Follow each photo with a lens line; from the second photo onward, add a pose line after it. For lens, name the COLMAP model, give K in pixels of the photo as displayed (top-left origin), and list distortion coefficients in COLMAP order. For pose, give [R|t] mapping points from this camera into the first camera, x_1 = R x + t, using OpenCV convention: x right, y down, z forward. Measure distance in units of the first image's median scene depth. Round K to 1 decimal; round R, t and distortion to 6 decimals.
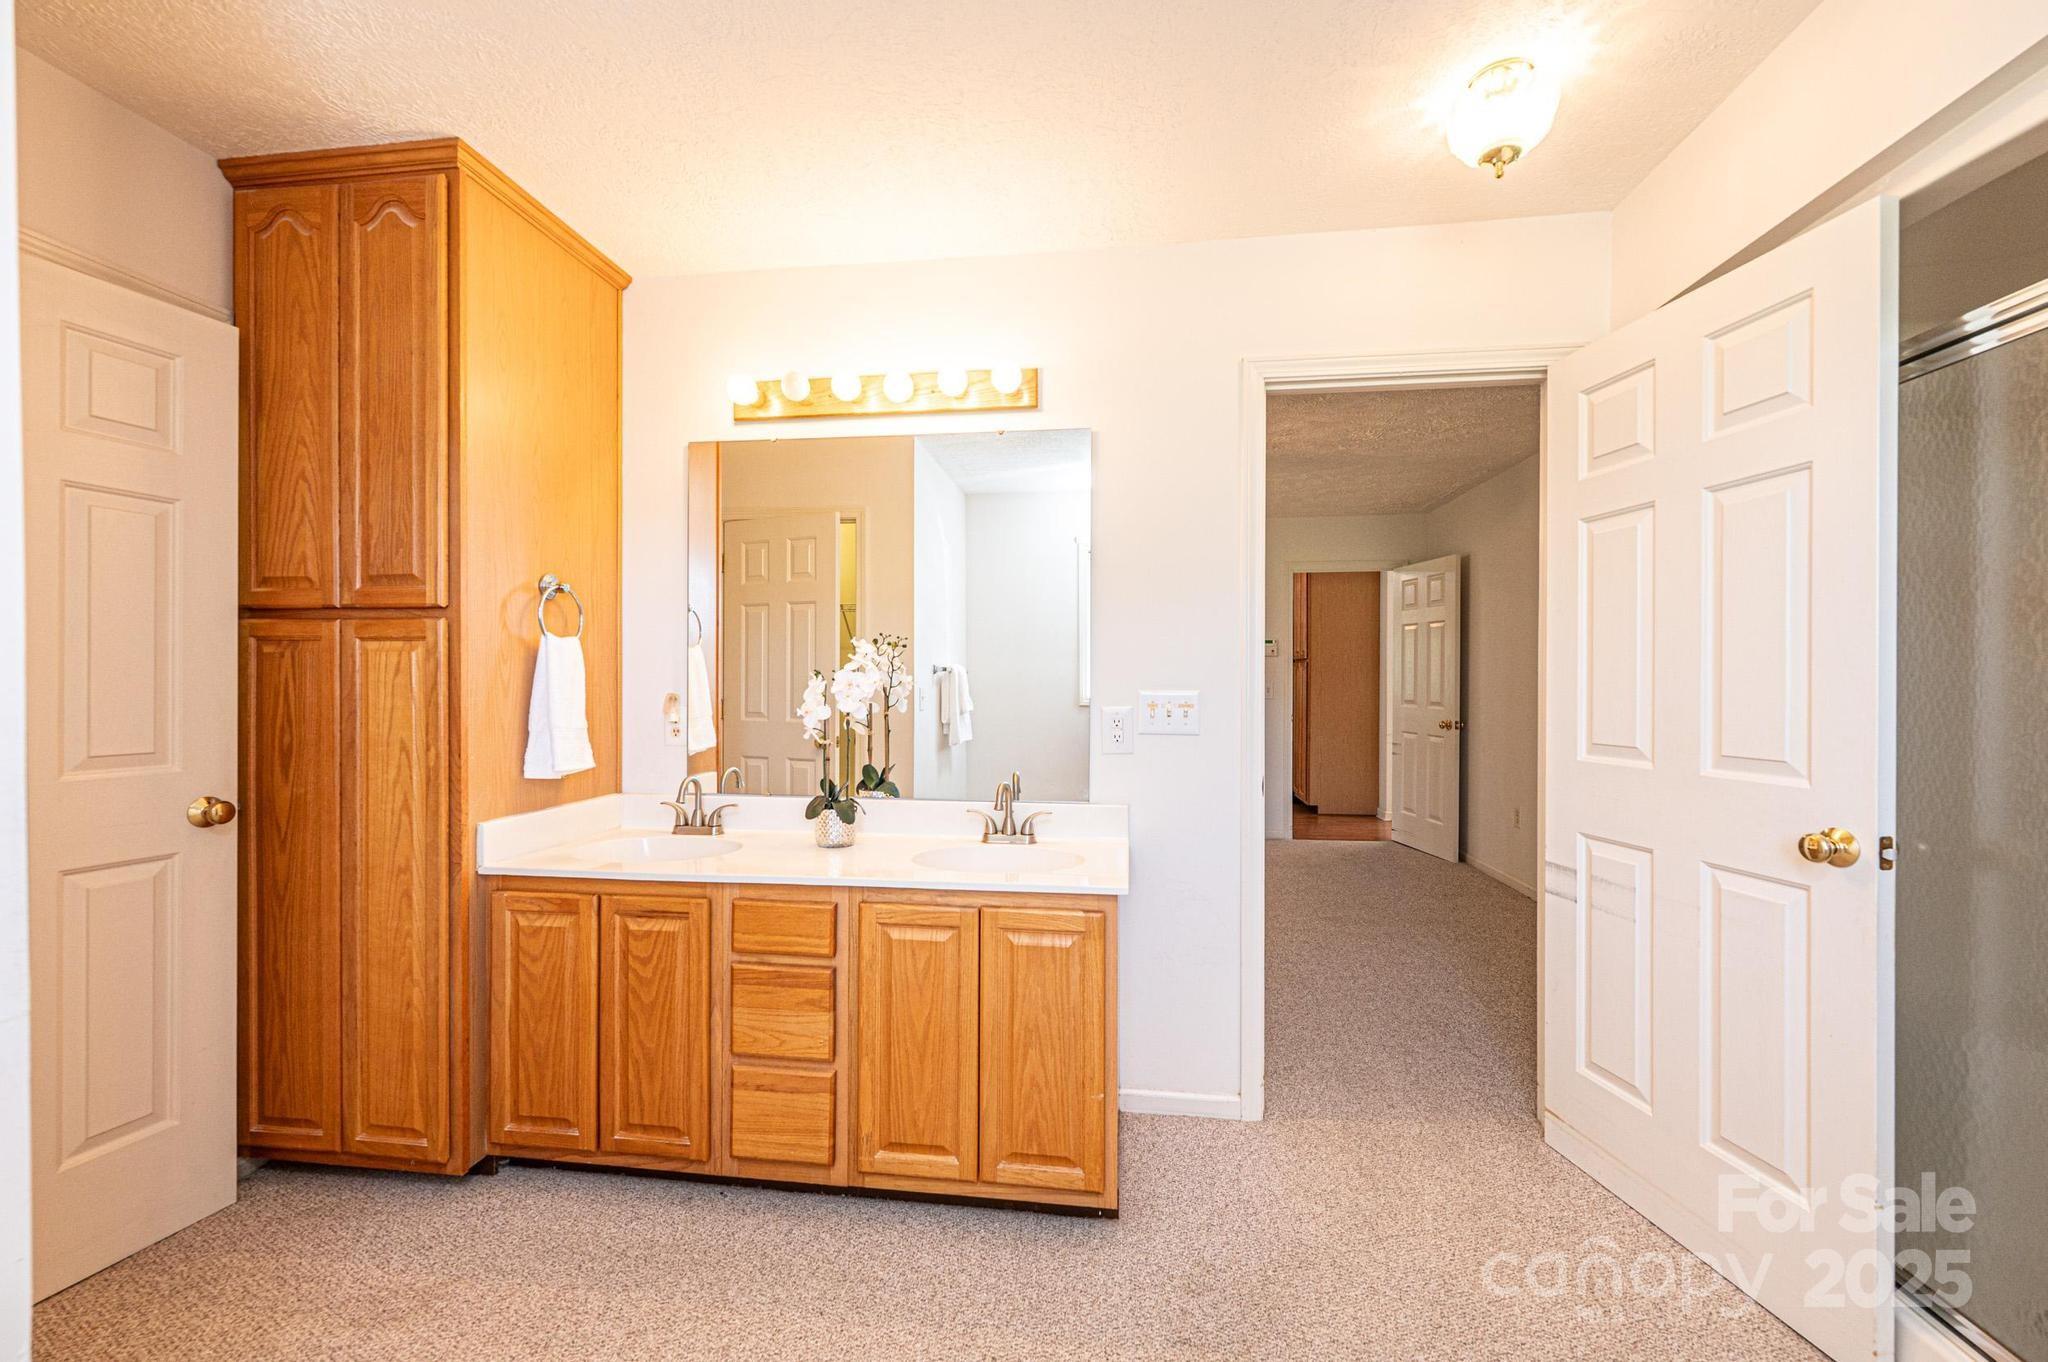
lens RADIAL K [[814.9, 0, 1025.8], [0, 814.9, 685.6], [0, 0, 1]] dist [0.001201, -0.000405]
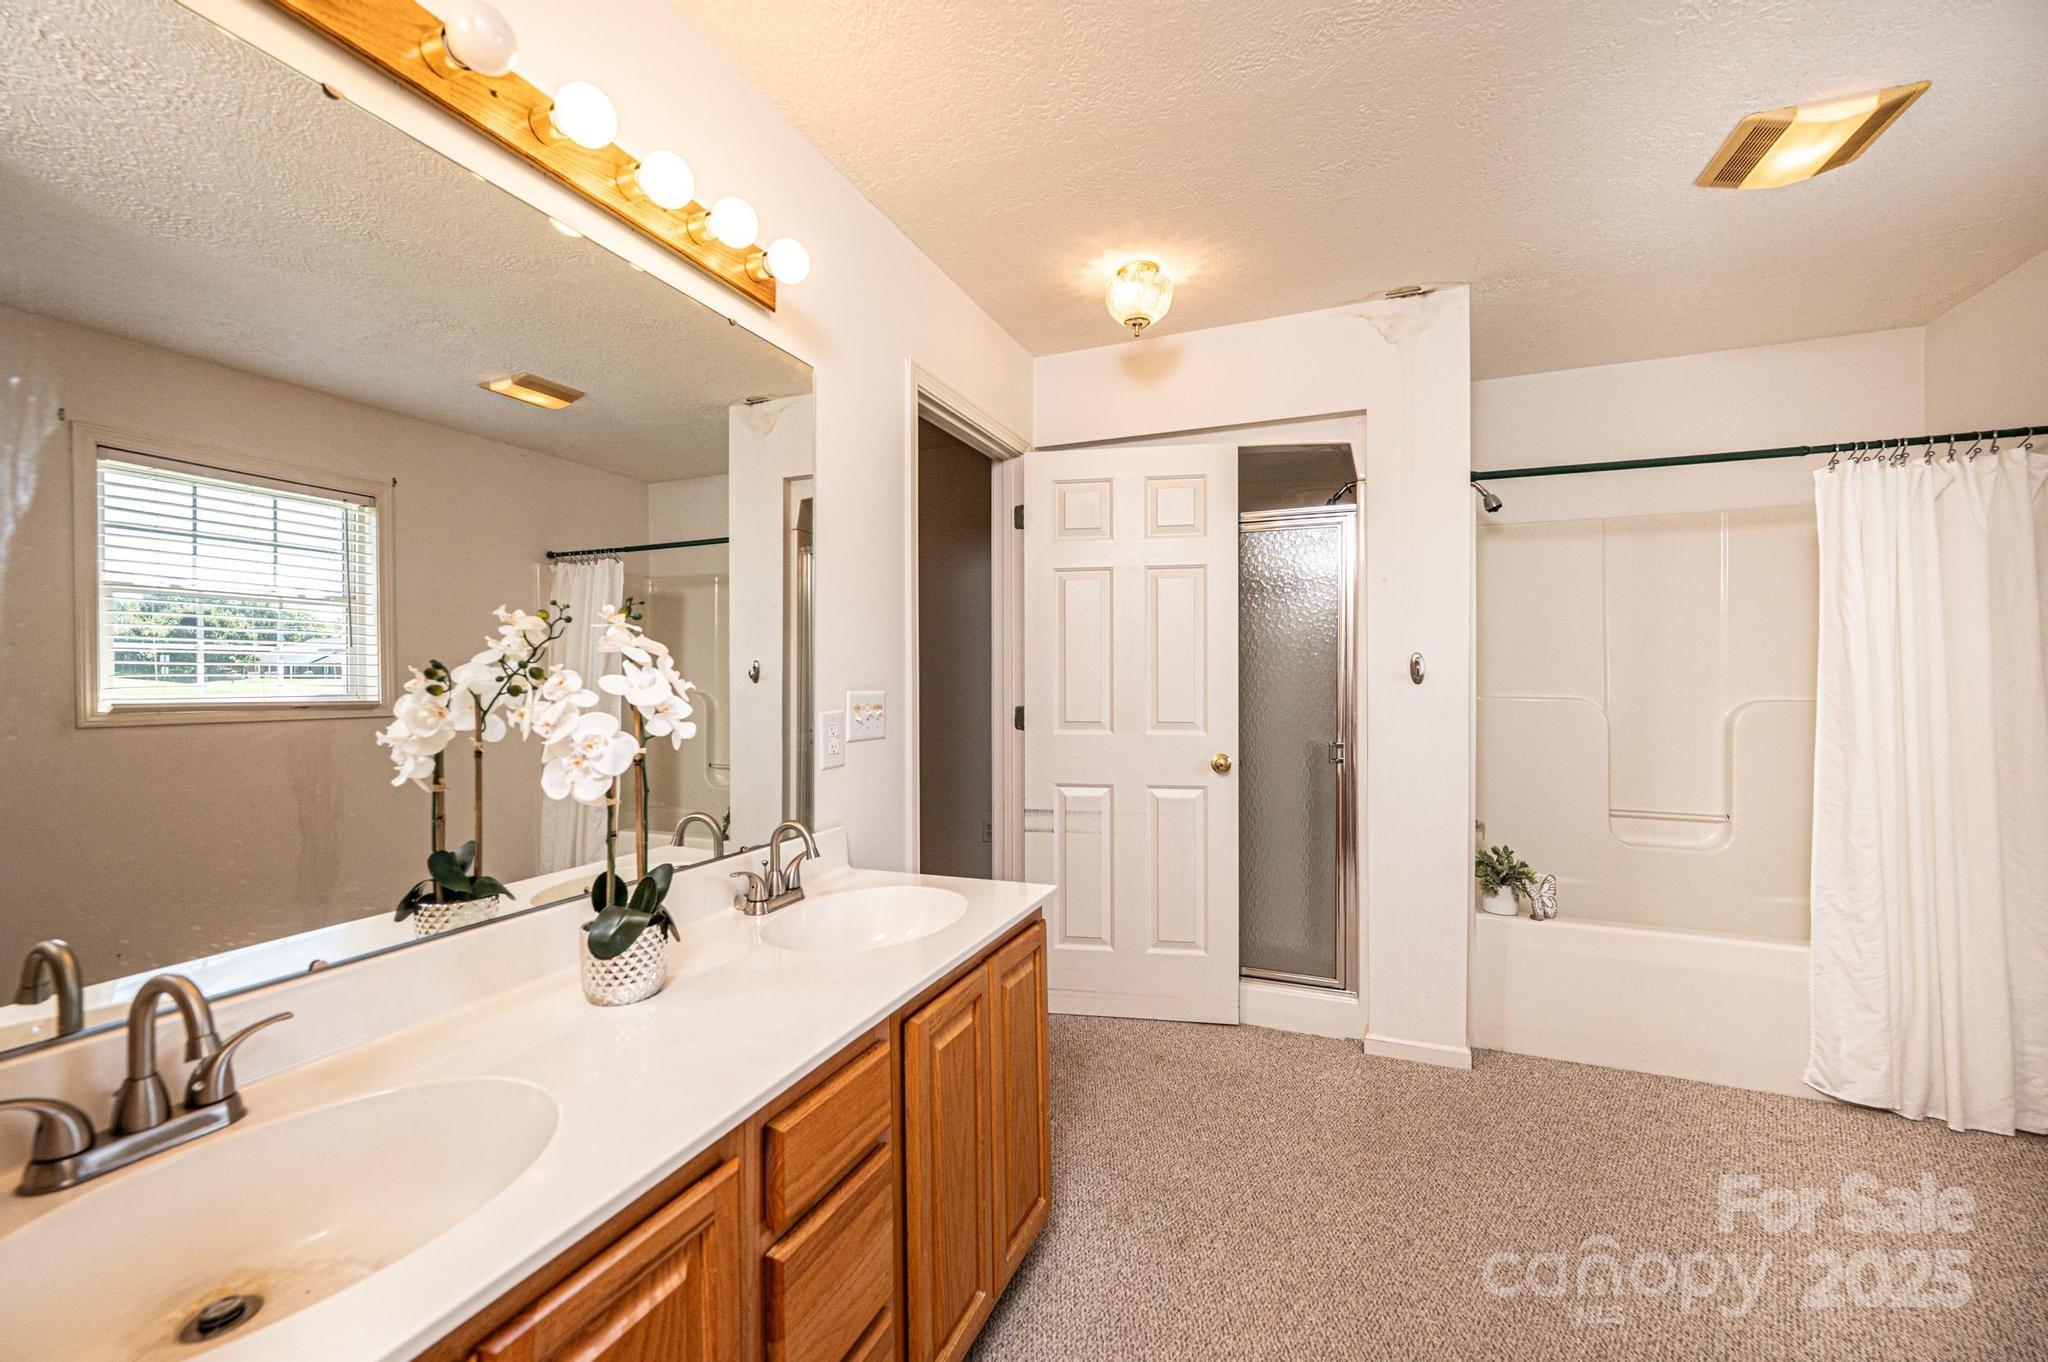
lens RADIAL K [[814.9, 0, 1022.4], [0, 814.9, 678.6], [0, 0, 1]] dist [0.001201, -0.000405]
pose [[0.285352, -0.005578, 0.958407, -0.739799], [0.001325, 0.999984, 0.005426, -0.013558], [-0.958422, -0.000279, 0.285355, 0.655342]]
